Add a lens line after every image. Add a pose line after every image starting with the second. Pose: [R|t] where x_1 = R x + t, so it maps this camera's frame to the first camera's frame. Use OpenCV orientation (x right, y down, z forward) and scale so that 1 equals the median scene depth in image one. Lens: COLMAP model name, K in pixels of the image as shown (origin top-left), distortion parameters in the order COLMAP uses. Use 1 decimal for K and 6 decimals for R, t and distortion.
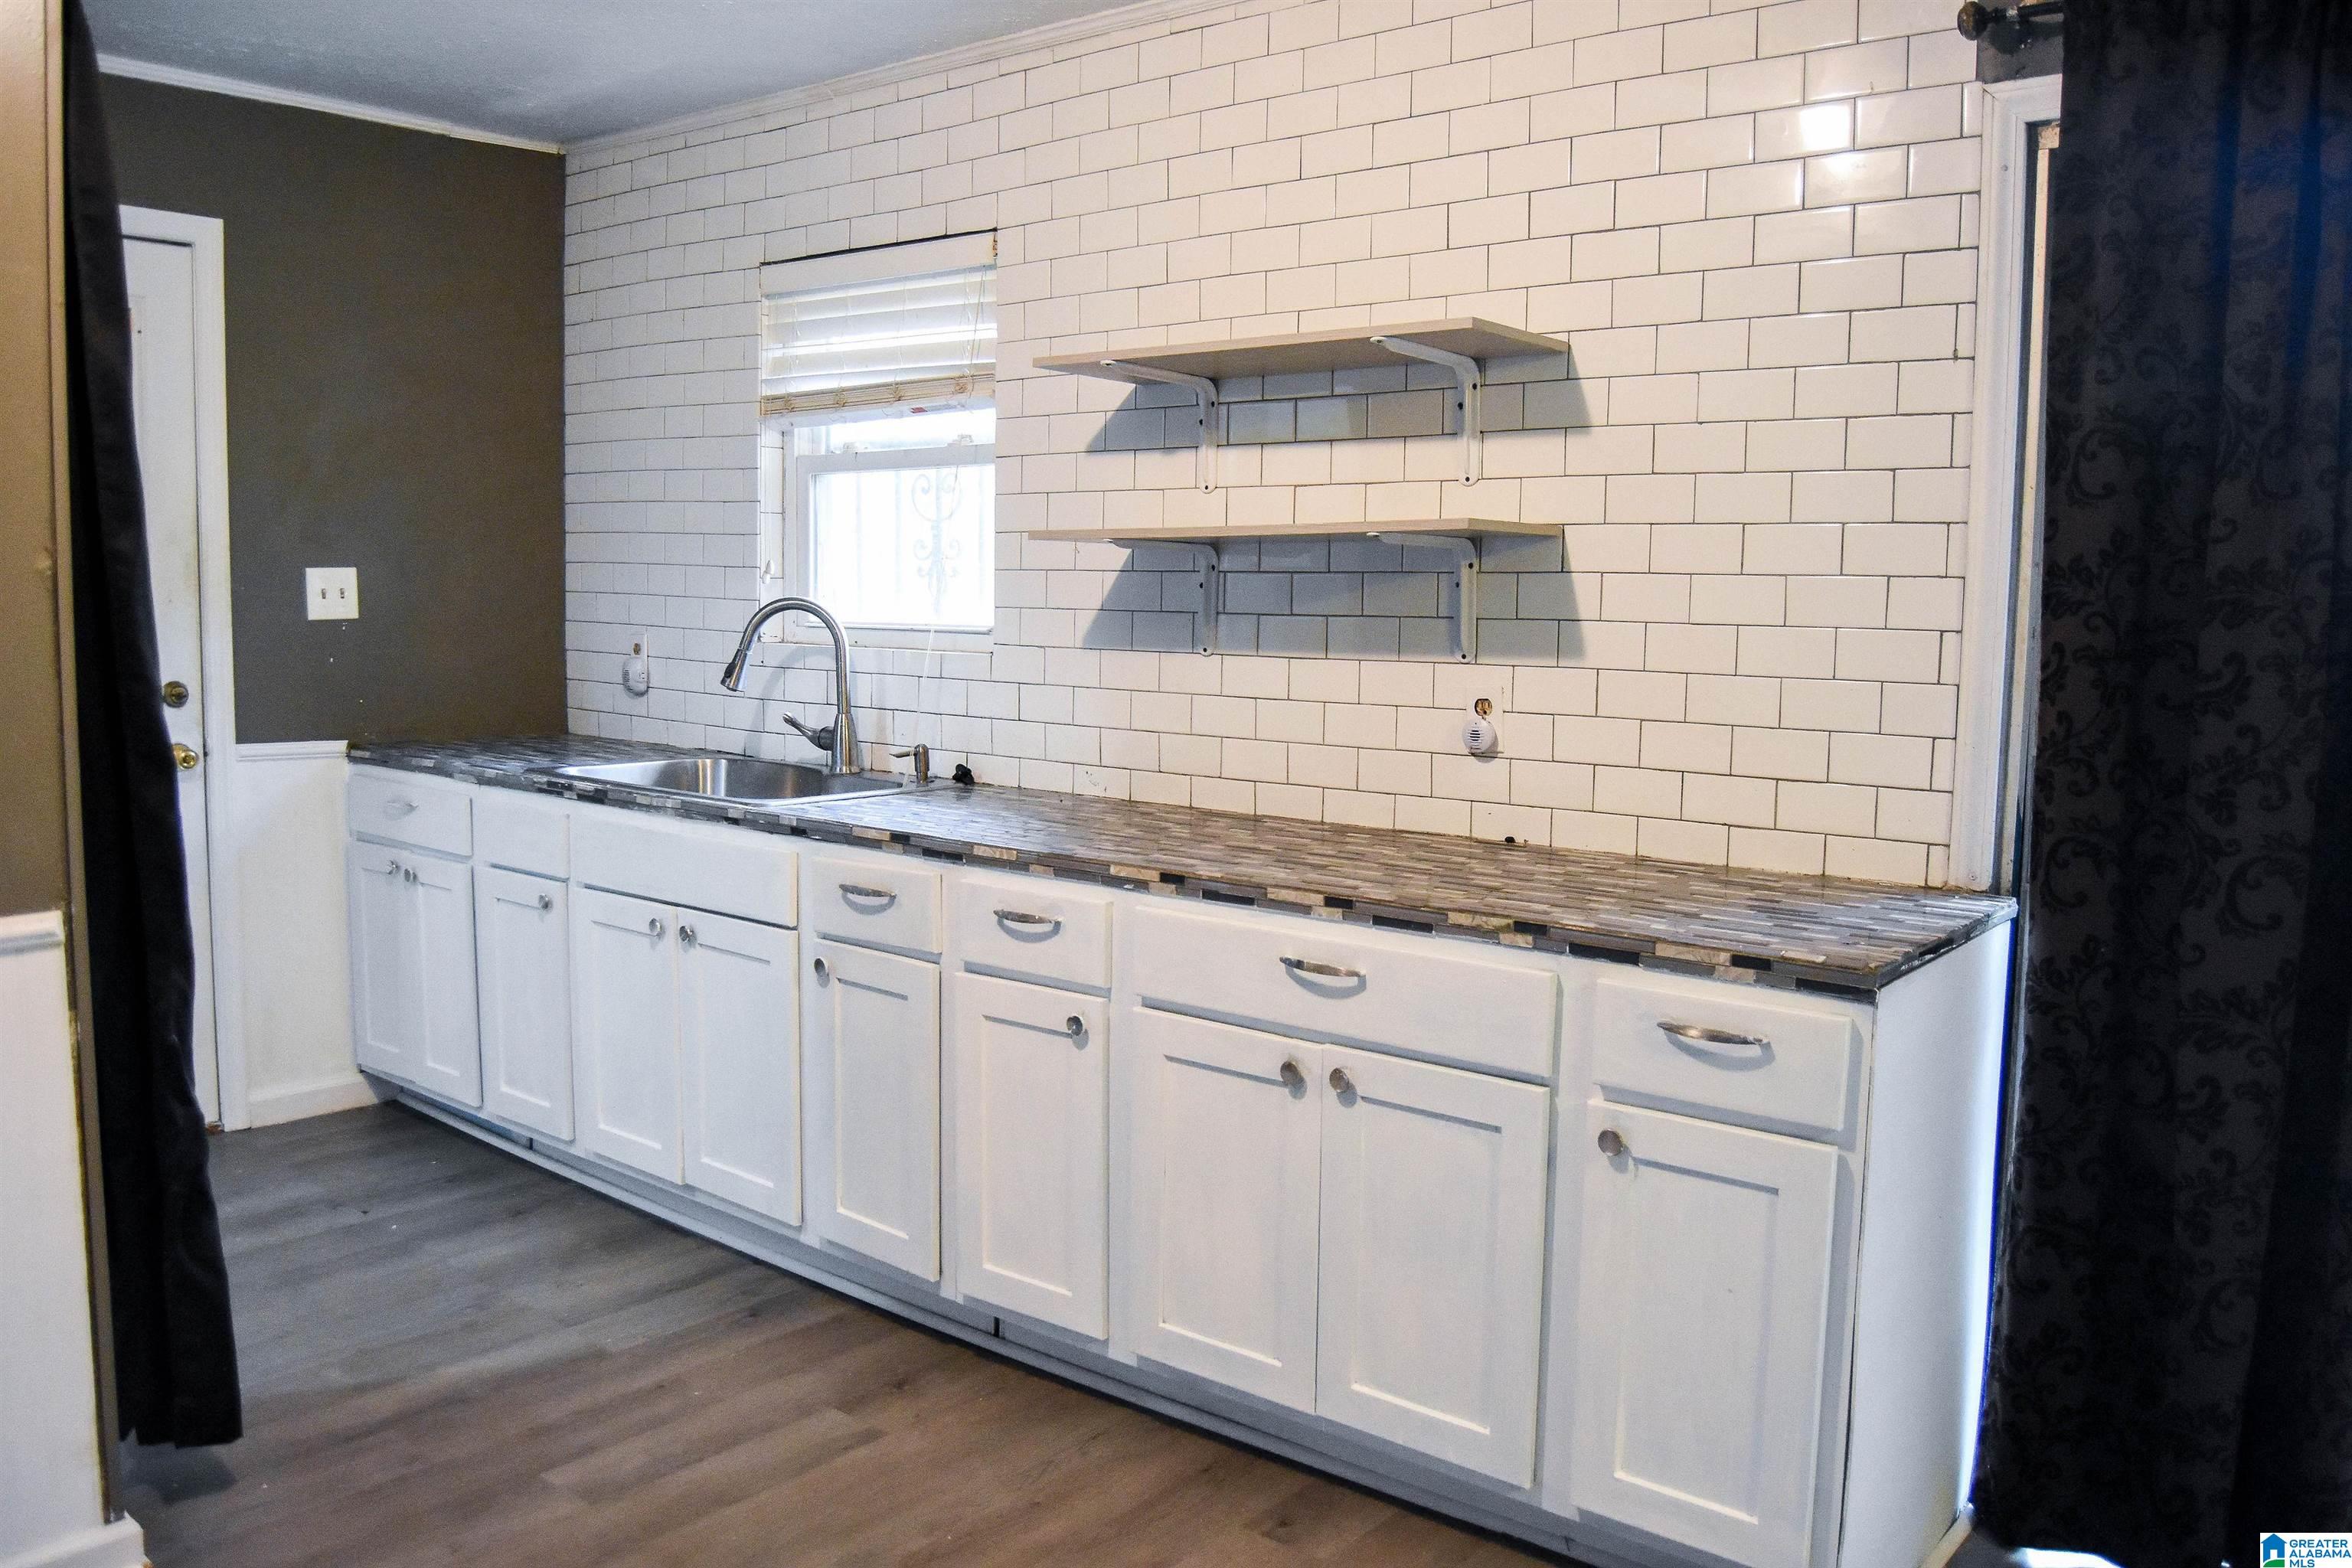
lens RADIAL K [[1948.3, 0, 1174.4], [0, 1948.3, 782.3], [0, 0, 1]] dist [-0.095971, 0.039346]
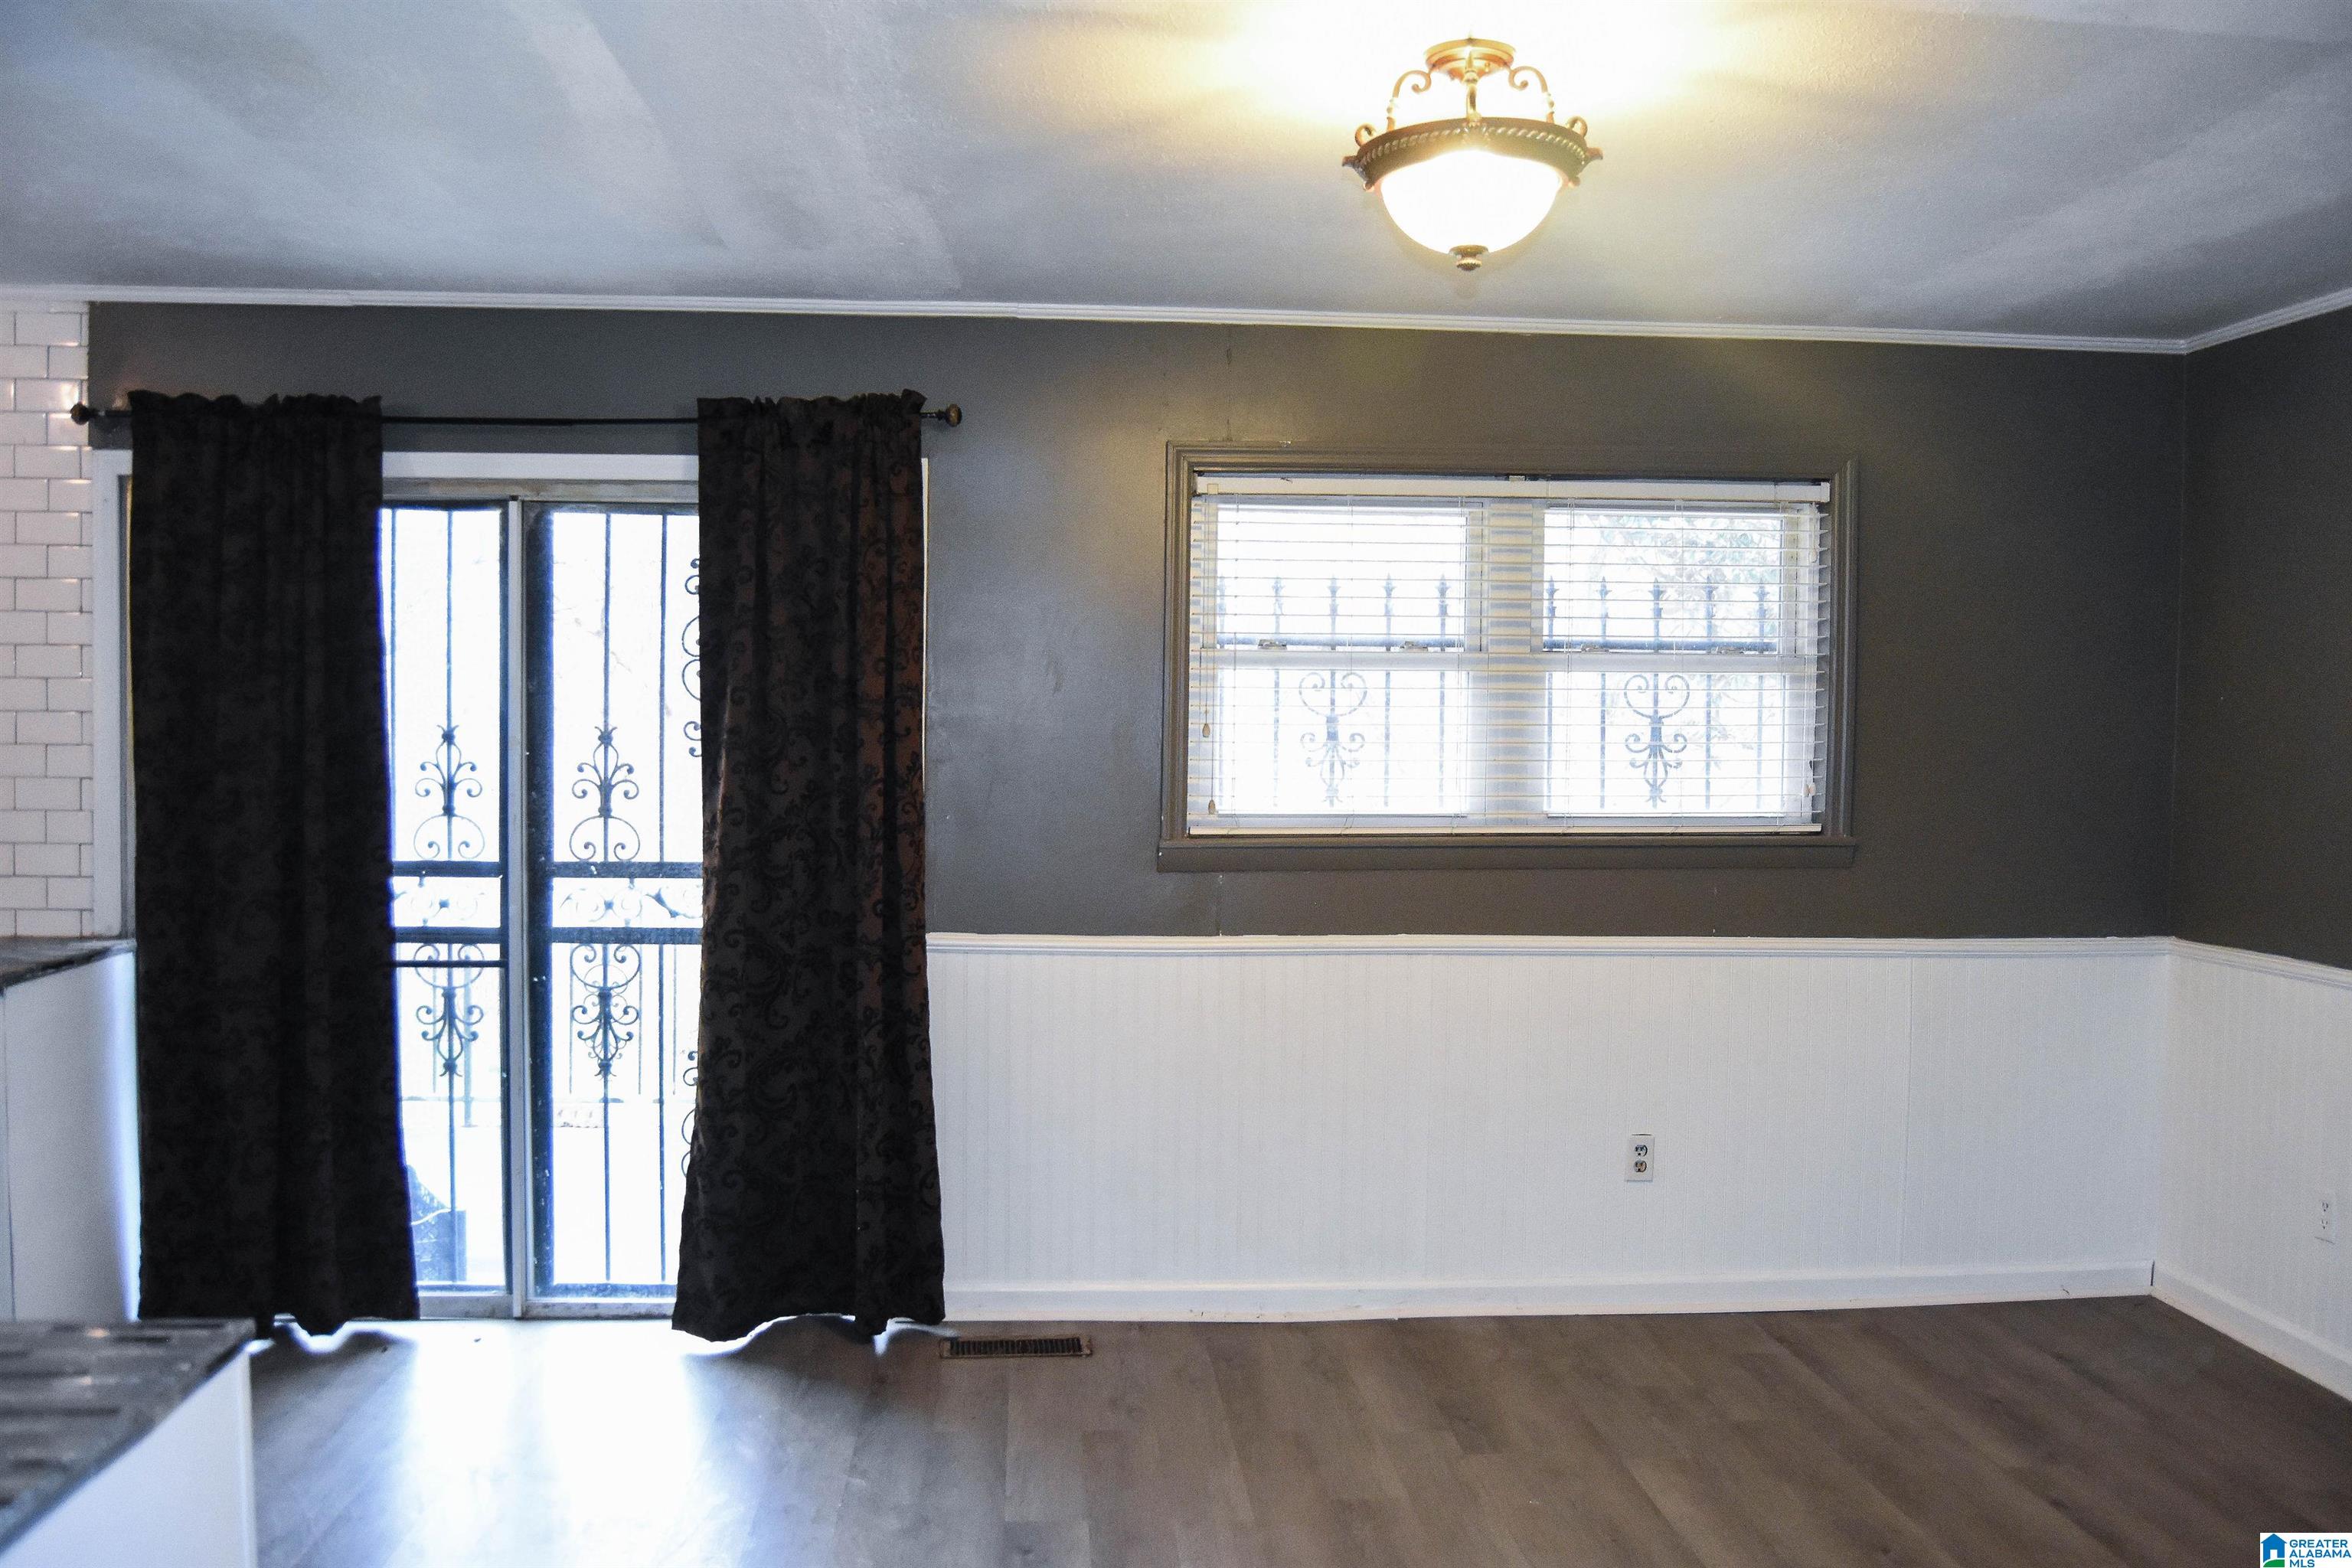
lens RADIAL K [[1948.3, 0, 1174.9], [0, 1948.3, 788.2], [0, 0, 1]] dist [-0.095971, 0.039346]
pose [[0.723047, -0.030931, 0.690106, -0.041735], [0.068911, 0.997244, -0.027503, 0.041414], [-0.687353, 0.067442, 0.723186, -0.890123]]
